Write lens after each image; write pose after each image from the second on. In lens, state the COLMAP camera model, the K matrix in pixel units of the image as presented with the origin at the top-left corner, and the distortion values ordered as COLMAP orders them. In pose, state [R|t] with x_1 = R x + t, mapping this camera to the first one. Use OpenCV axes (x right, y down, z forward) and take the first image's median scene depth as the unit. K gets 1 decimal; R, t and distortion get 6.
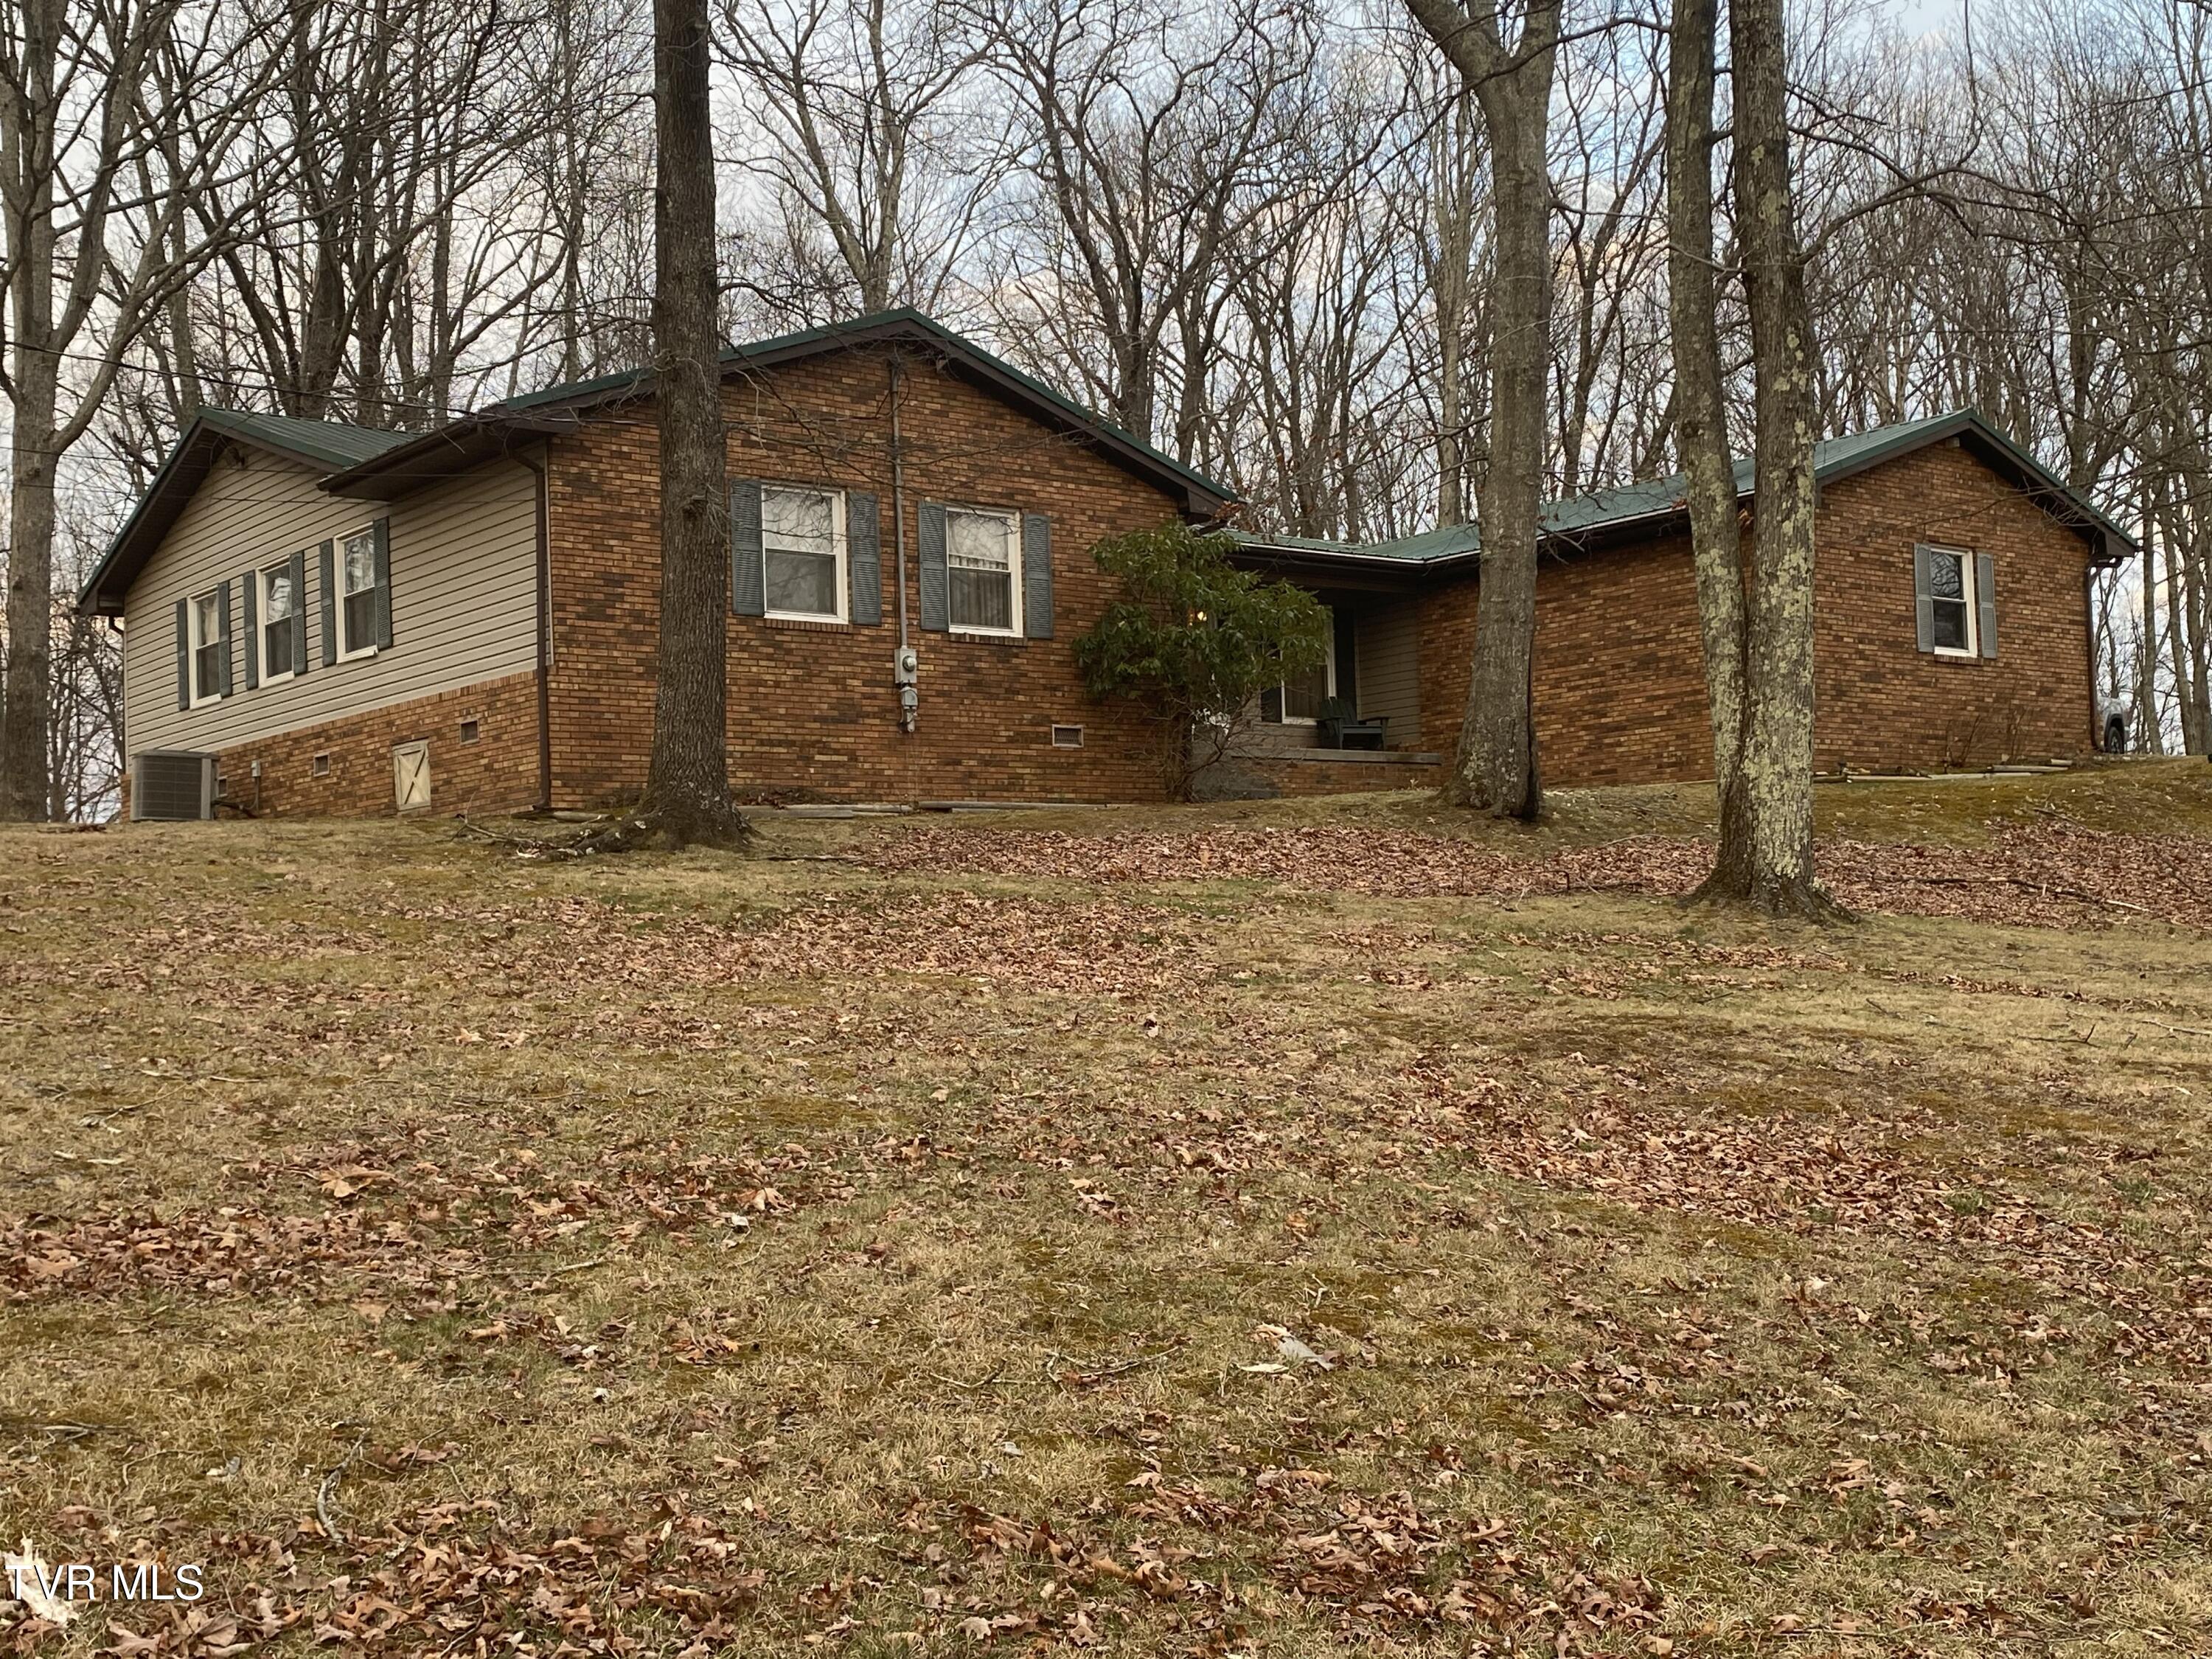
lens RADIAL K [[2471.6, 0, 1106.0], [0, 2471.6, 829.5], [0, 0, 1]] dist [0.106071, 0.006356]
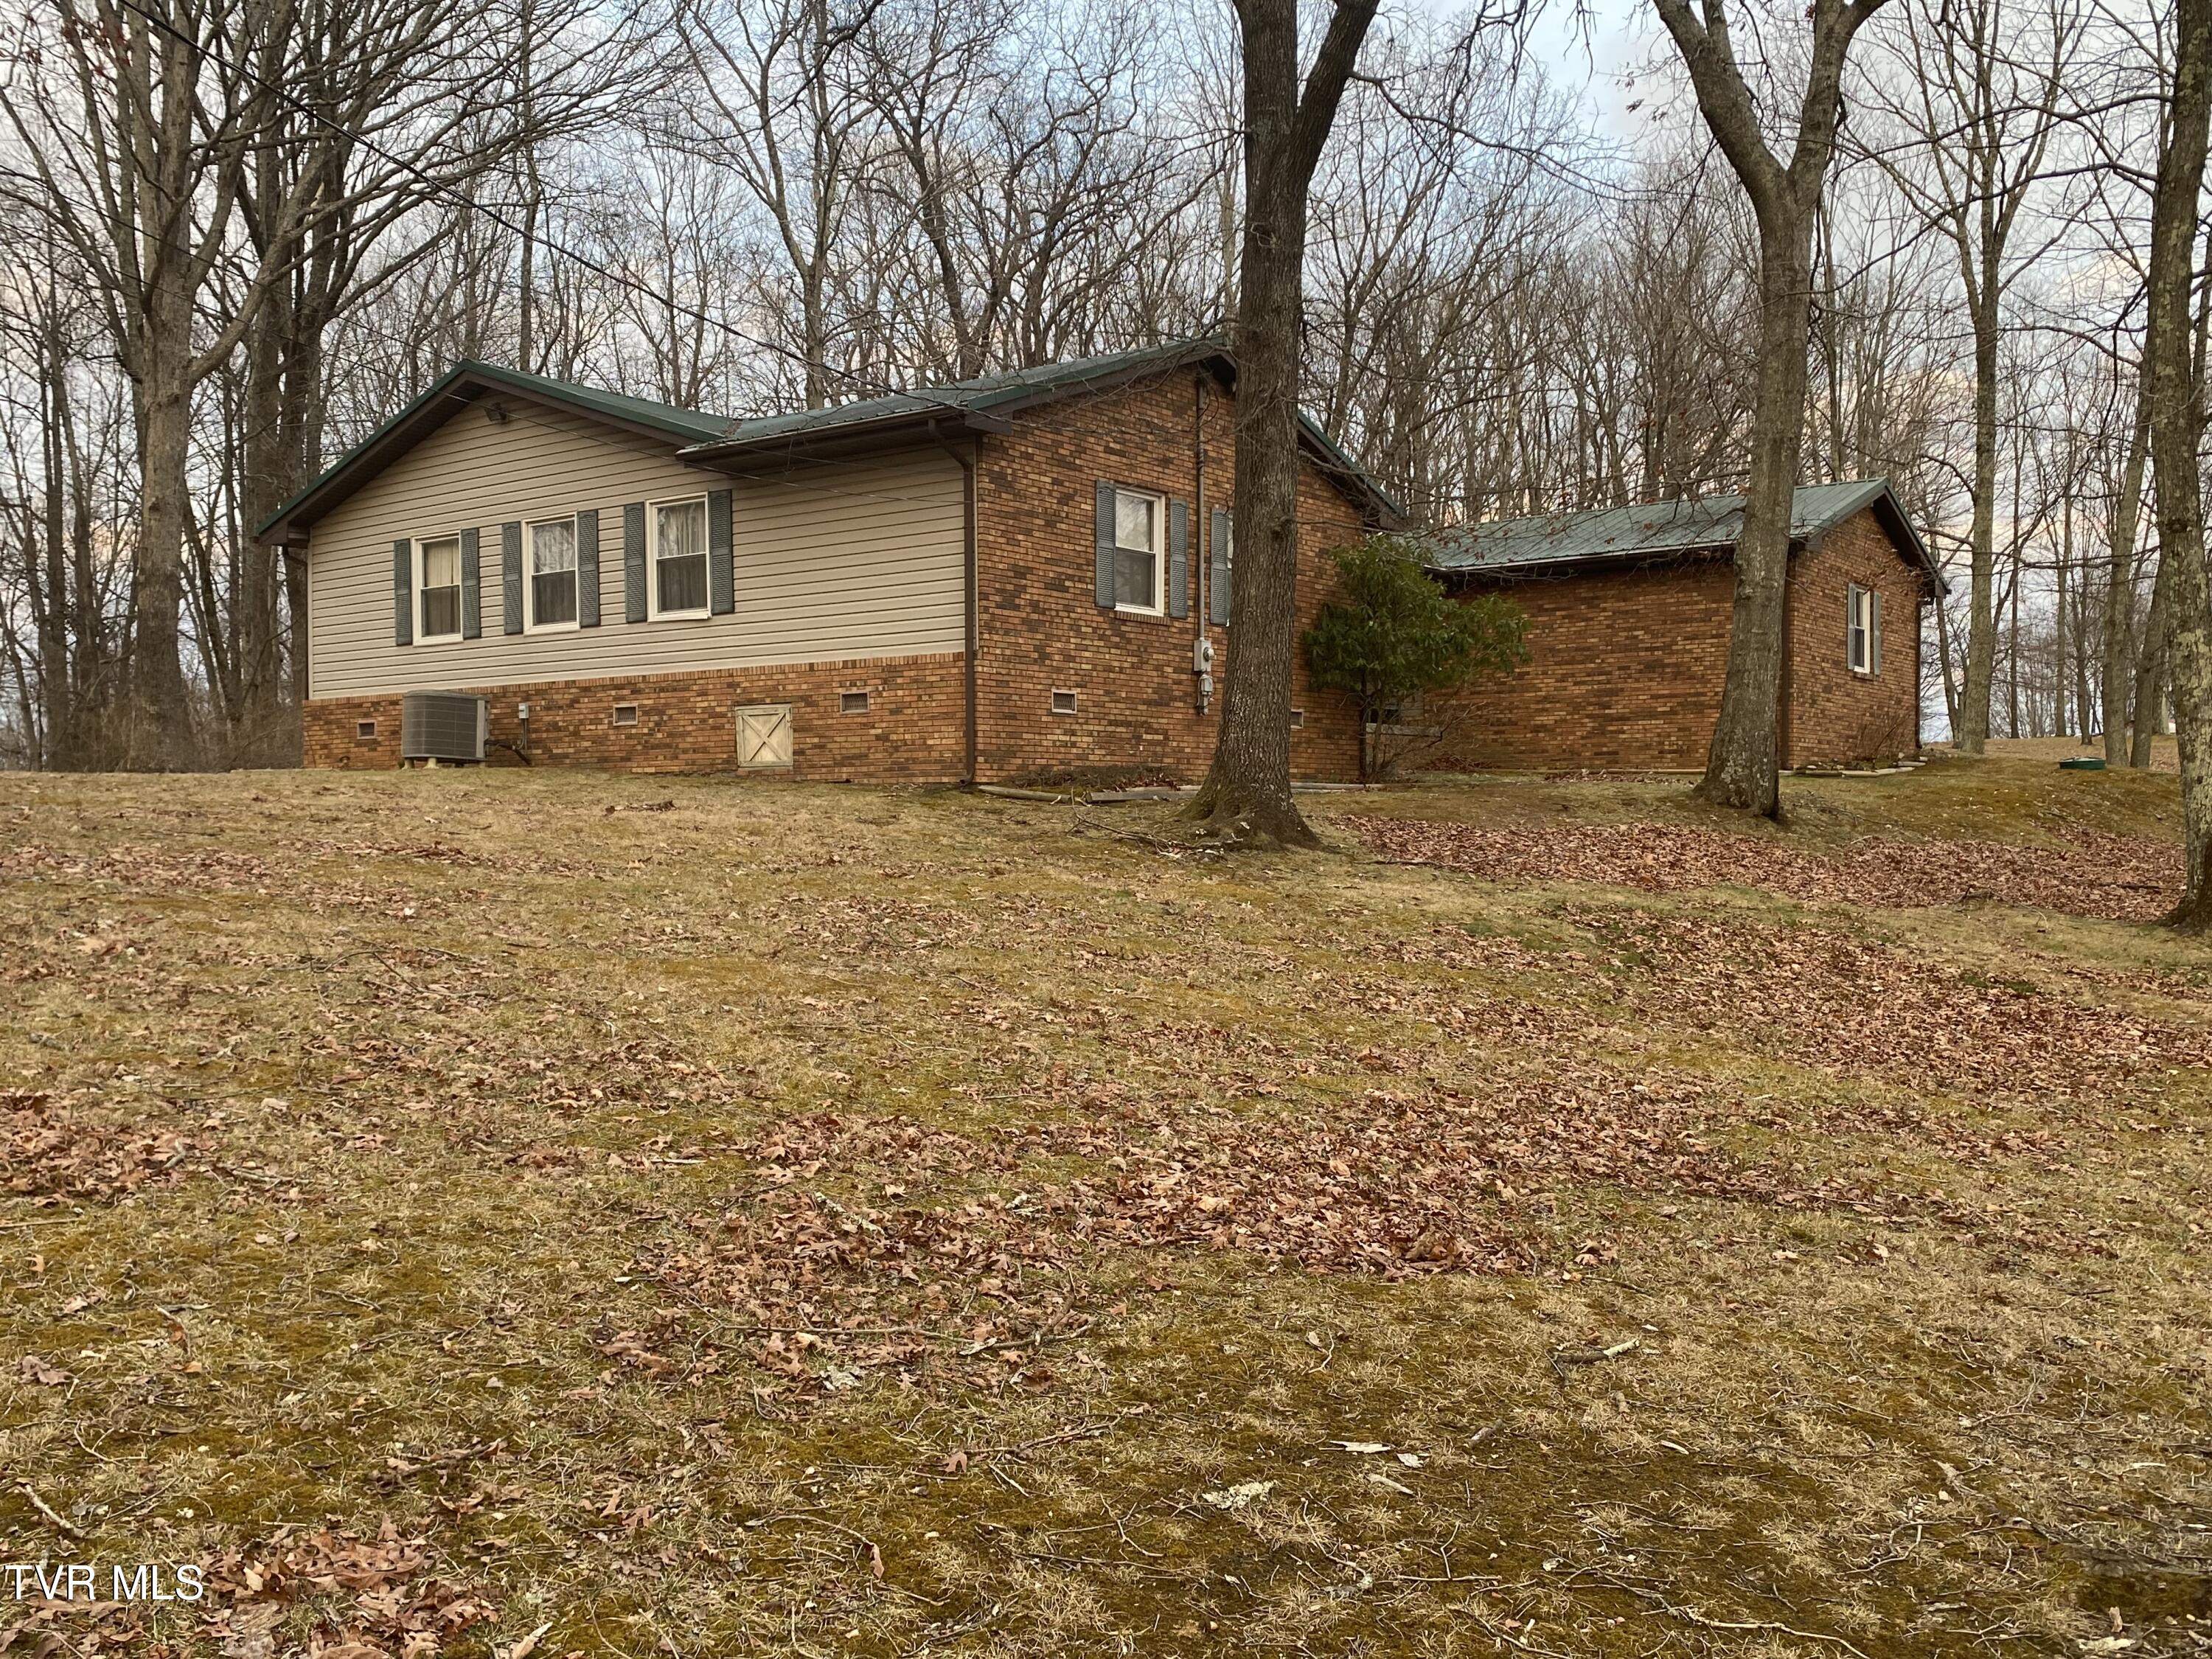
lens RADIAL K [[1947.8, 0, 1106.0], [0, 1947.8, 829.5], [0, 0, 1]] dist [0.075825, -0.005946]
pose [[0.968159, 0.028110, 0.248752, -0.343602], [-0.042628, 0.997675, 0.053169, -0.032445], [-0.246679, -0.062080, 0.967107, 0.146531]]
